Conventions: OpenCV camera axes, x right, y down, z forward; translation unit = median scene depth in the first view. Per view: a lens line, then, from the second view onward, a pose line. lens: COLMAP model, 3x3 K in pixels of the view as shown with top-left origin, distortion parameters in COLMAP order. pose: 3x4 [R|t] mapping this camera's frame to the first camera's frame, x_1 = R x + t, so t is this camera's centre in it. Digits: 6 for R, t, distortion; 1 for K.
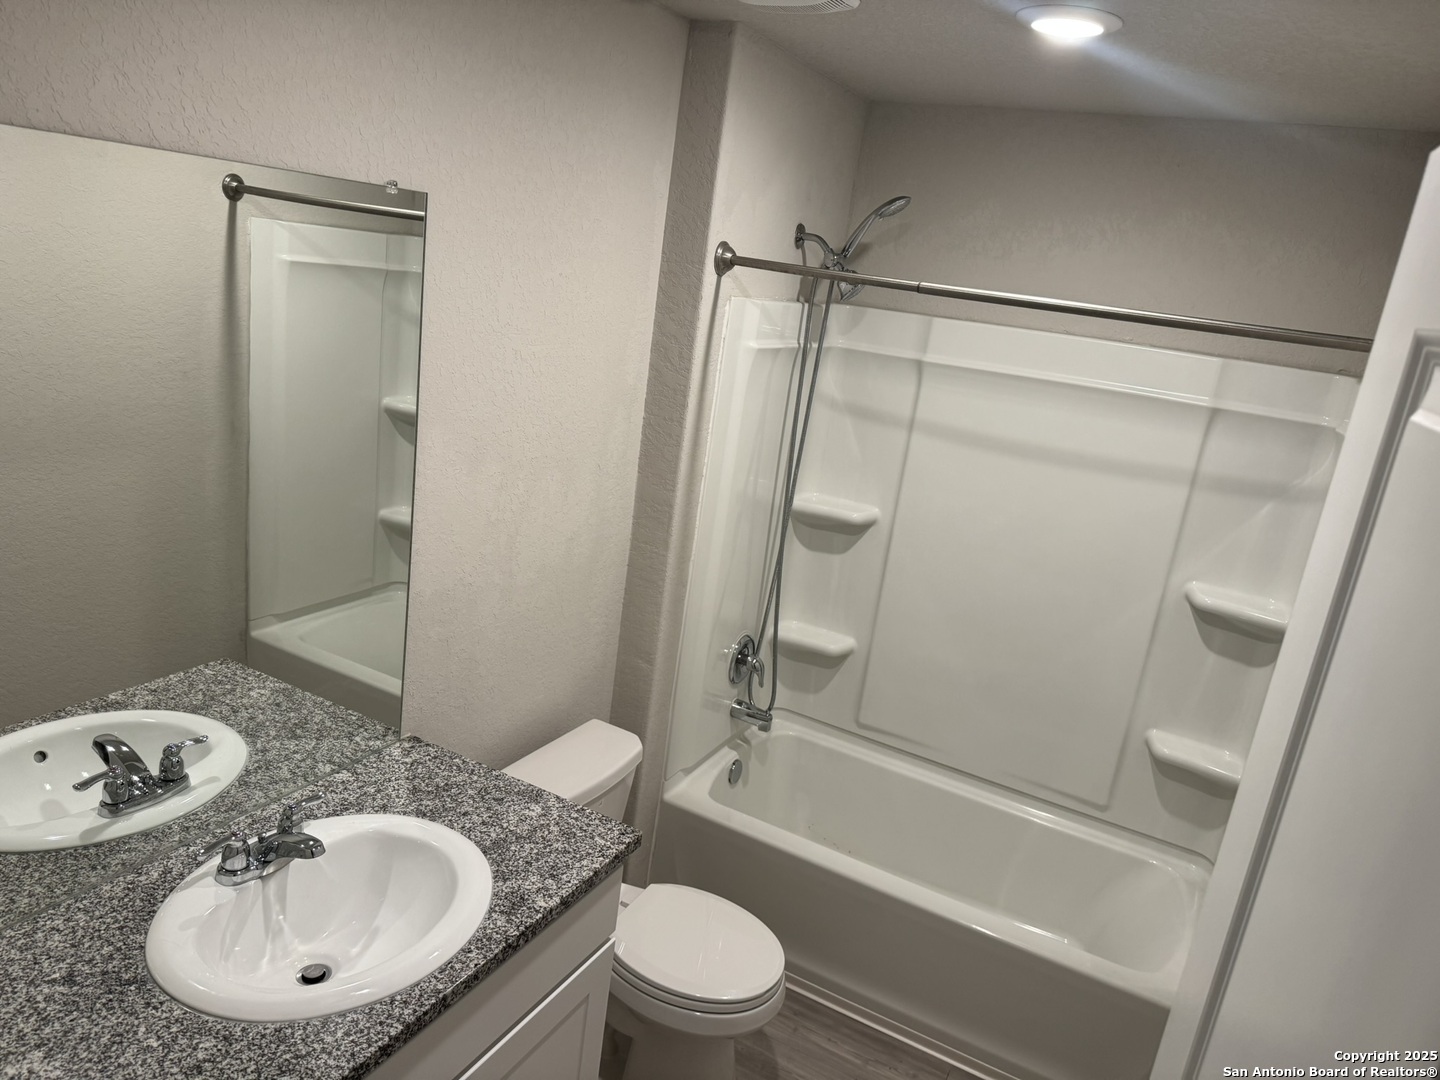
lens RADIAL K [[1002.8, 0, 706.5], [0, 1002.8, 564.4], [0, 0, 1]] dist [0.083917, -0.101542]
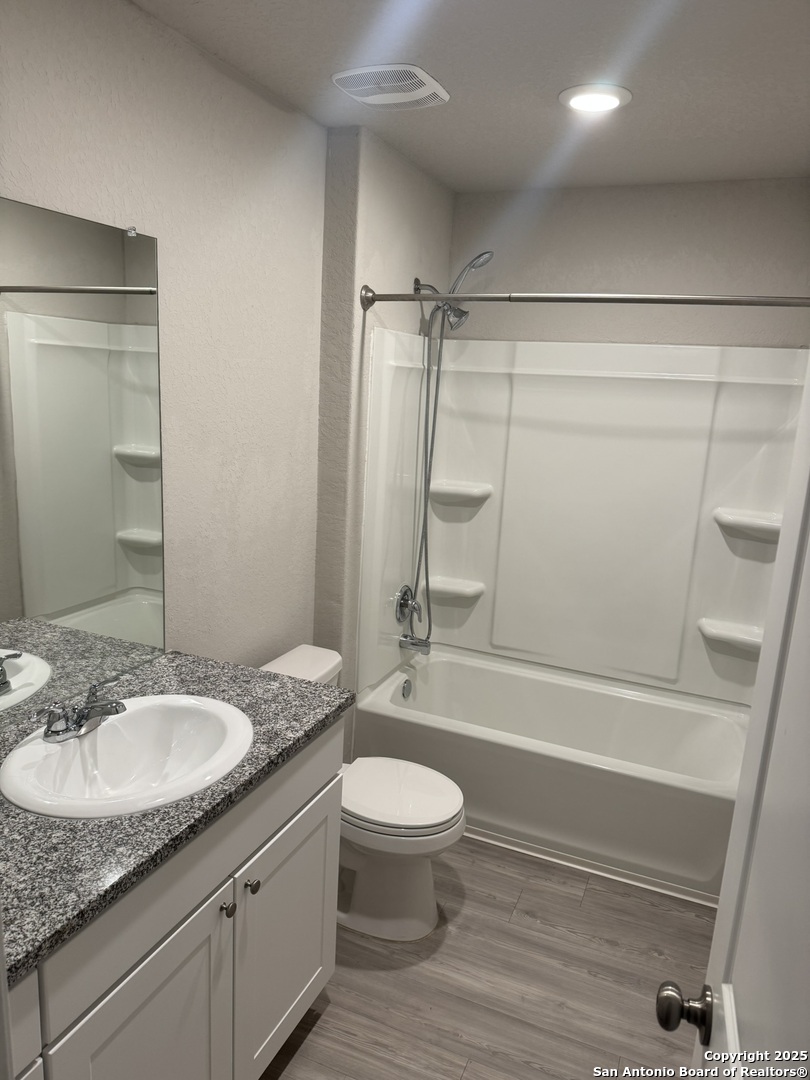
lens RADIAL K [[752.1, 0, 401.9], [0, 752.1, 560.3], [0, 0, 1]] dist [0.083917, -0.101542]
pose [[0.993013, -0.096391, 0.068070, -0.037058], [0.099625, 0.993969, -0.045829, 0.098100], [-0.063242, 0.052290, 0.996627, -0.019476]]
